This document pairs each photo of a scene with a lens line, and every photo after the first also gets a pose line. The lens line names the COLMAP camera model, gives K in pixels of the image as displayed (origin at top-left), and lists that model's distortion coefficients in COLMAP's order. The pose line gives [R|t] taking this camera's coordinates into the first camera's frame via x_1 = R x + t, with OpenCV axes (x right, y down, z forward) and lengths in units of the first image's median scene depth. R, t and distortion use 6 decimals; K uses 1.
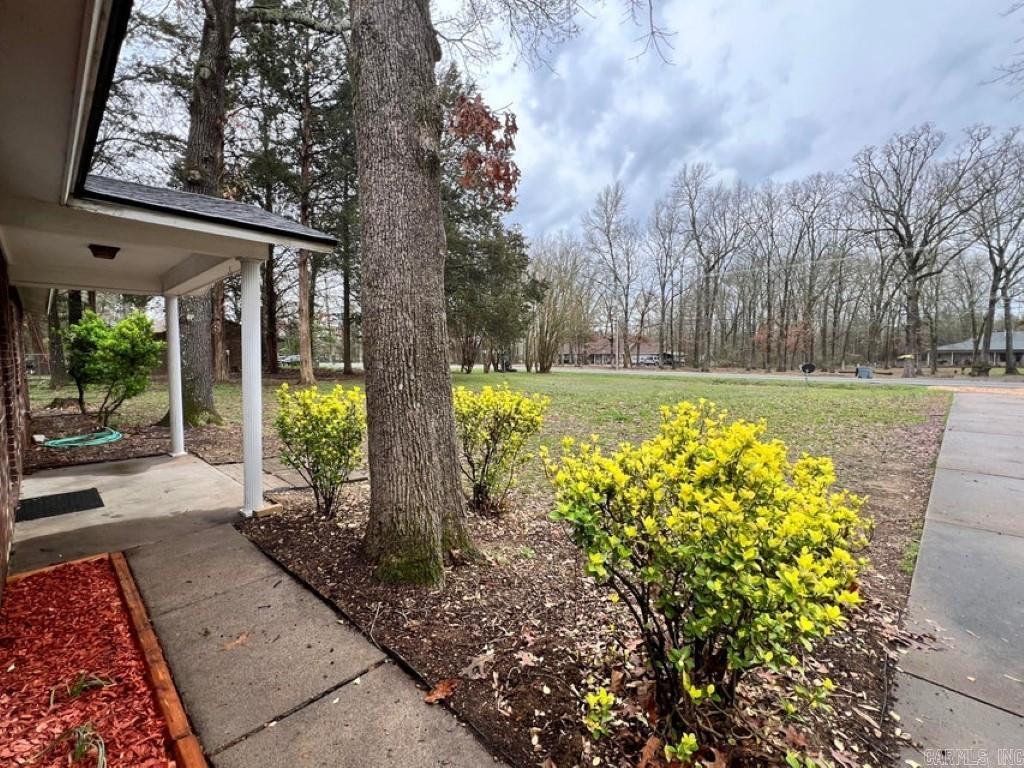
lens RADIAL K [[456.8, 0, 508.3], [0, 456.8, 384.0], [0, 0, 1]] dist [-0.002572, -0.000290]
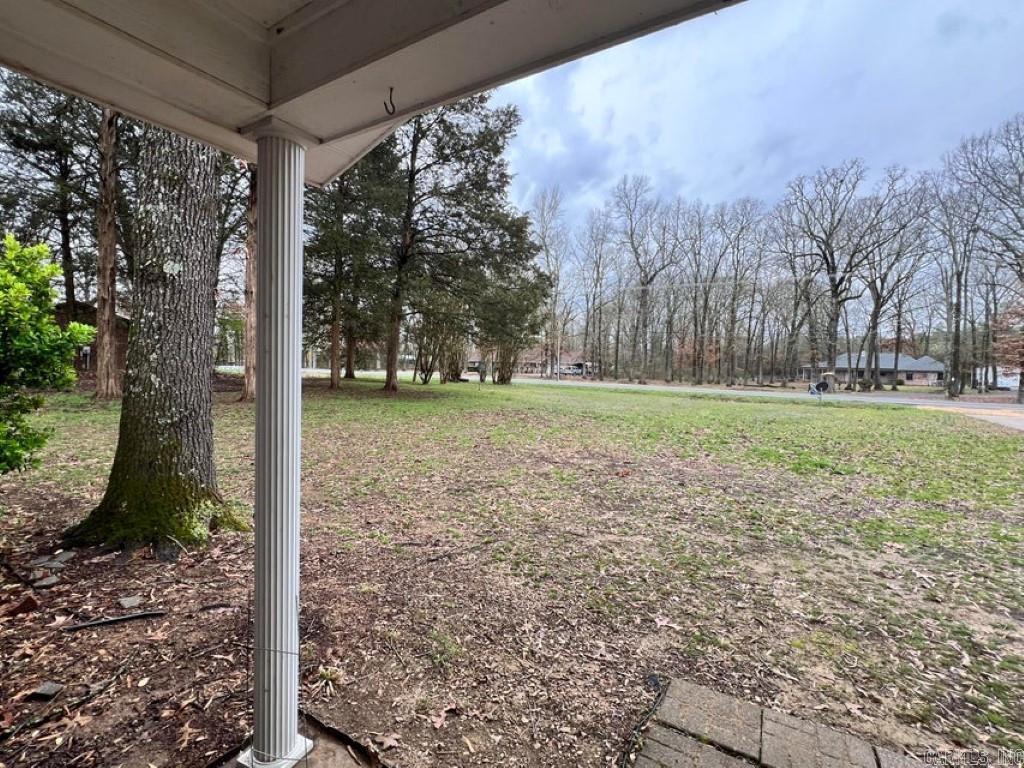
lens RADIAL K [[456.8, 0, 514.8], [0, 456.8, 384.3], [0, 0, 1]] dist [-0.002572, -0.000290]
pose [[0.975612, 0.014059, 0.219052, -0.094595], [-0.010162, 0.999770, -0.018908, -0.005522], [-0.219268, 0.016221, 0.975530, 0.109091]]
